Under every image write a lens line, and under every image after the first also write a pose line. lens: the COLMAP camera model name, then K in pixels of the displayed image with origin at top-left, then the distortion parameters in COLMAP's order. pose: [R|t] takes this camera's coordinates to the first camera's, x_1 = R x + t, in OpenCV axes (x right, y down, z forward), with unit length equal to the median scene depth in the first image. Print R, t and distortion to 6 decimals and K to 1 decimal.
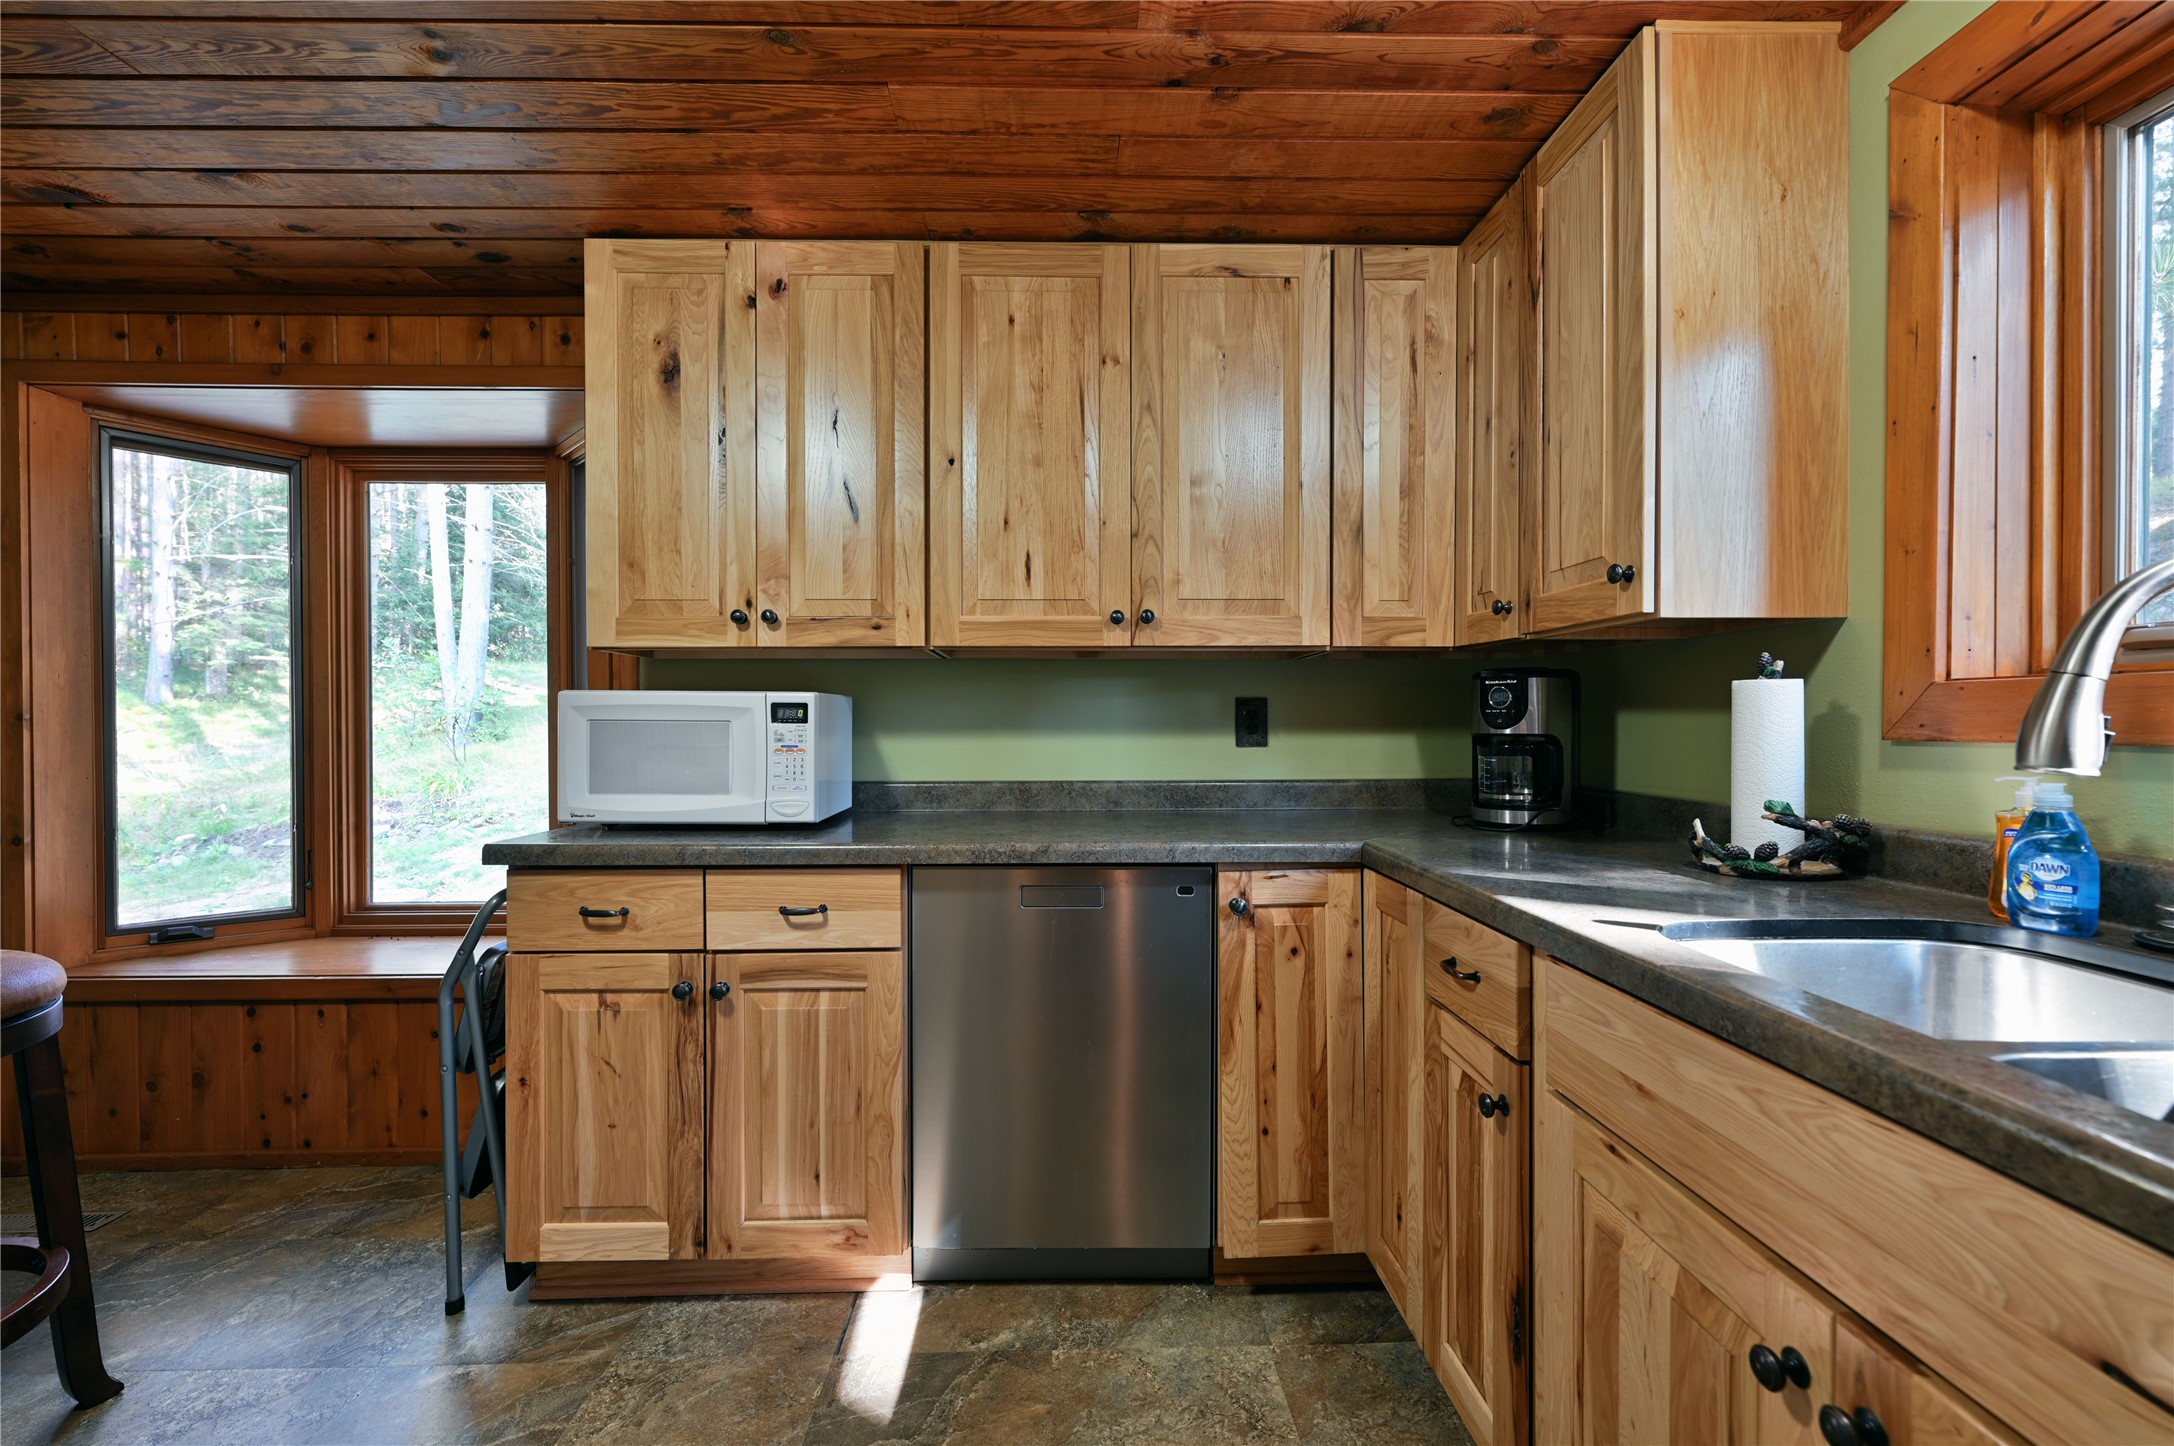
lens RADIAL K [[906.6, 0, 1085.2], [0, 906.6, 727.1], [0, 0, 1]] dist [0.000330, -0.000145]
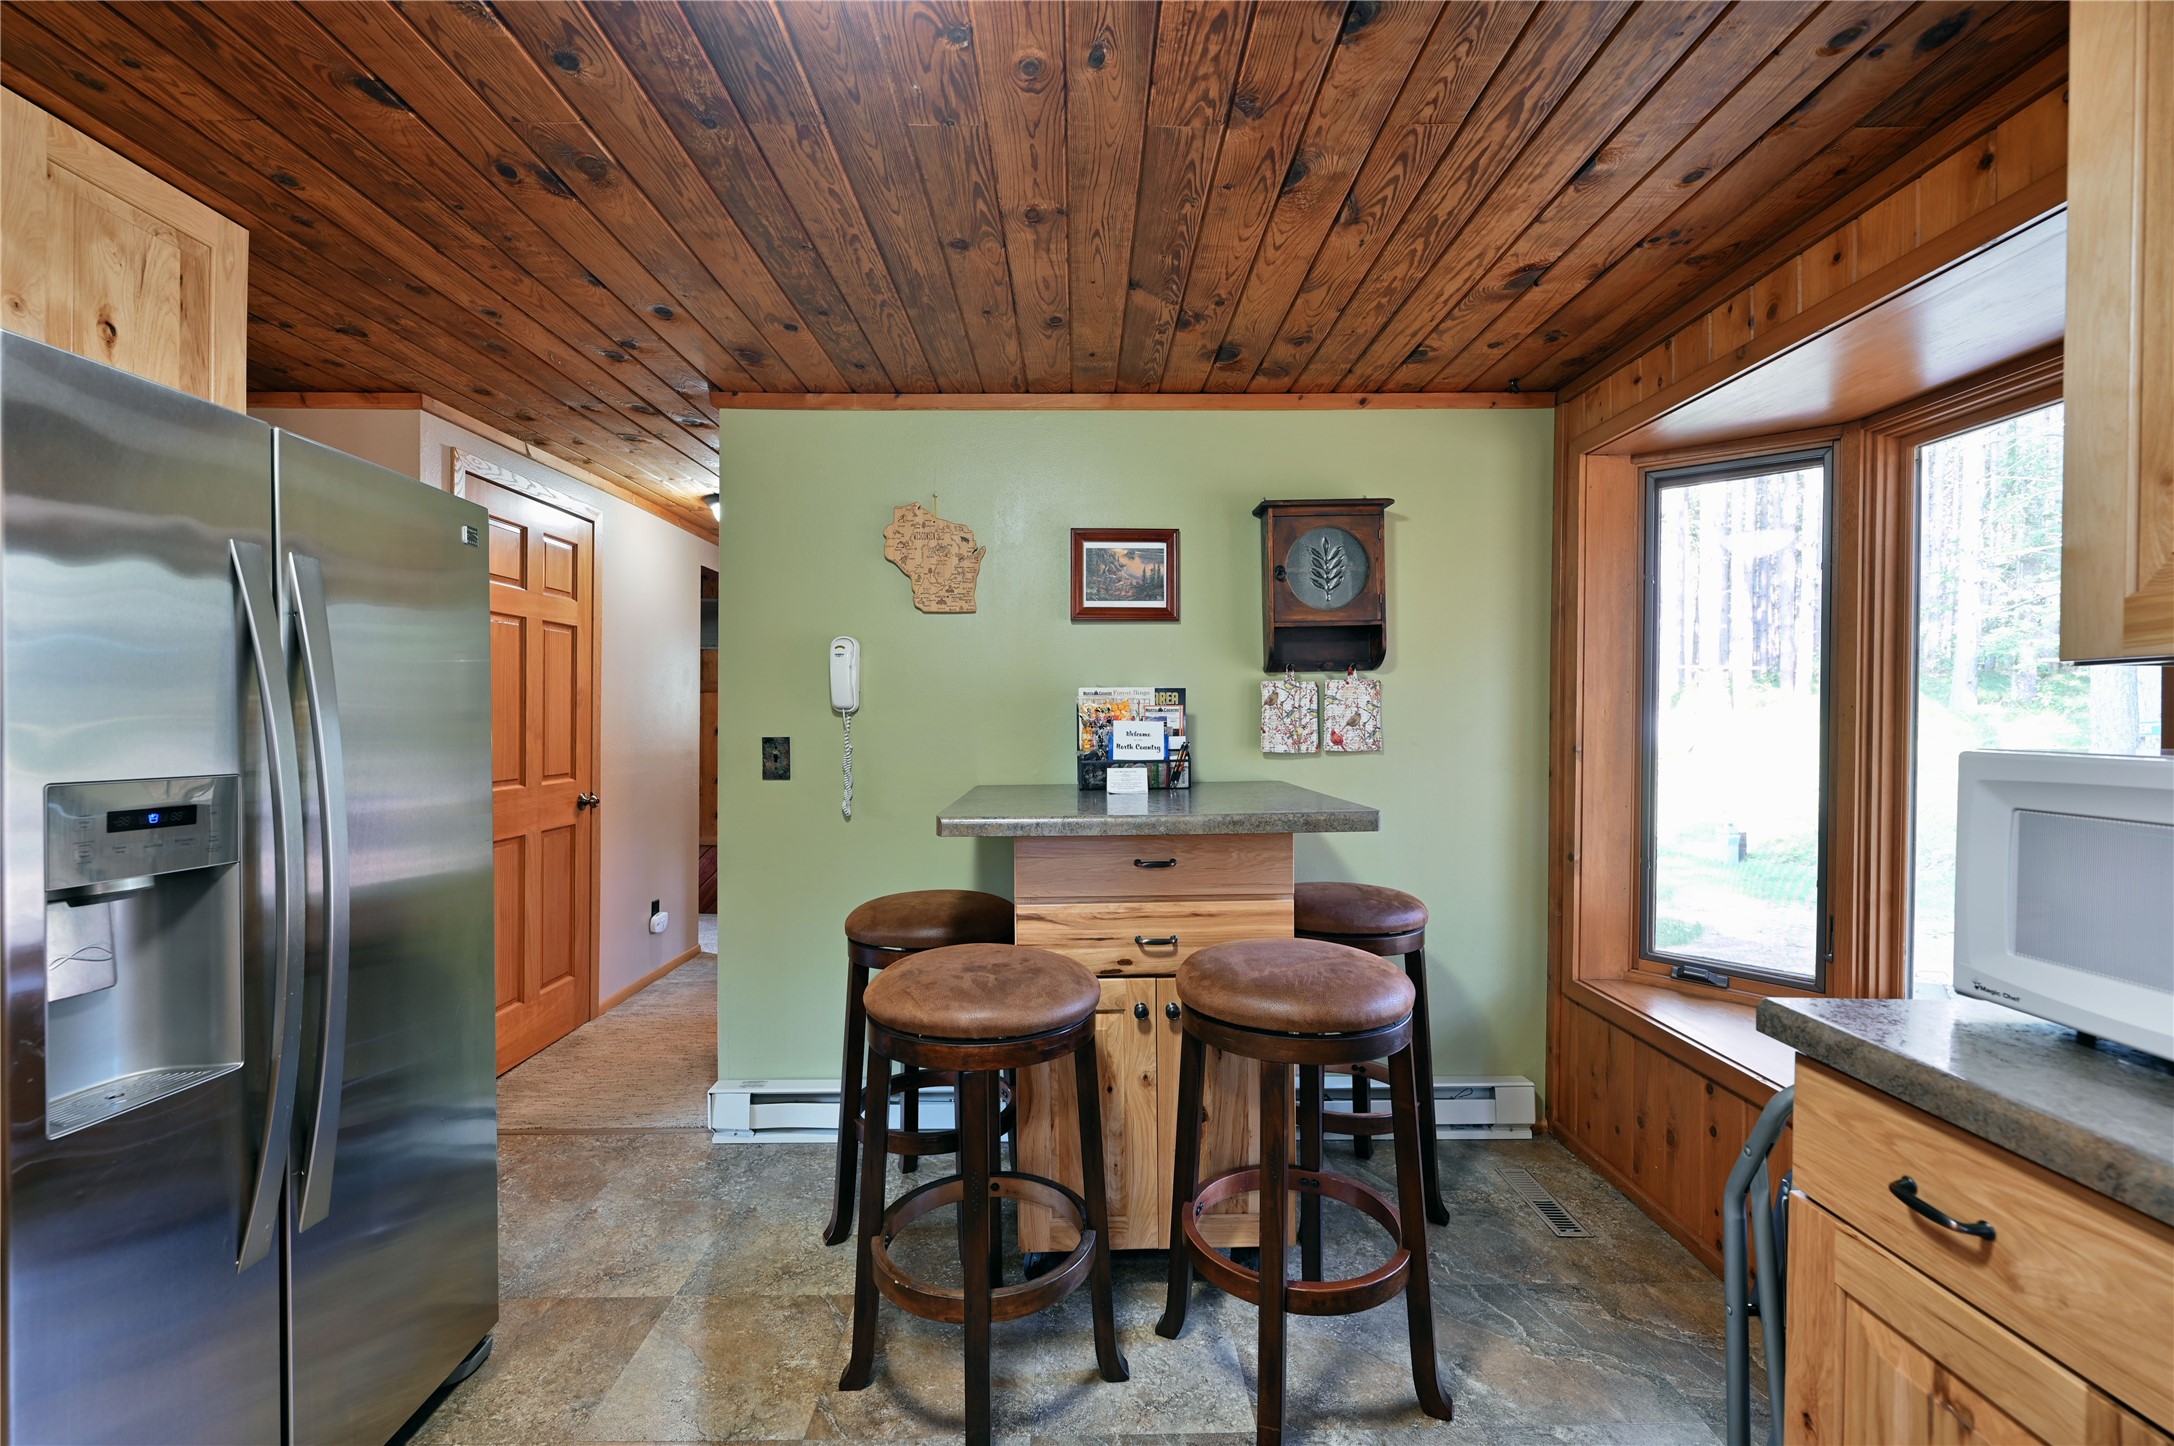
lens RADIAL K [[906.6, 0, 1085.2], [0, 906.6, 727.1], [0, 0, 1]] dist [0.000330, -0.000145]
pose [[-0.017382, 0.011682, -0.999781, -0.027783], [-0.014451, 0.999824, 0.011934, -0.051905], [0.999744, 0.014655, -0.017210, 0.480753]]
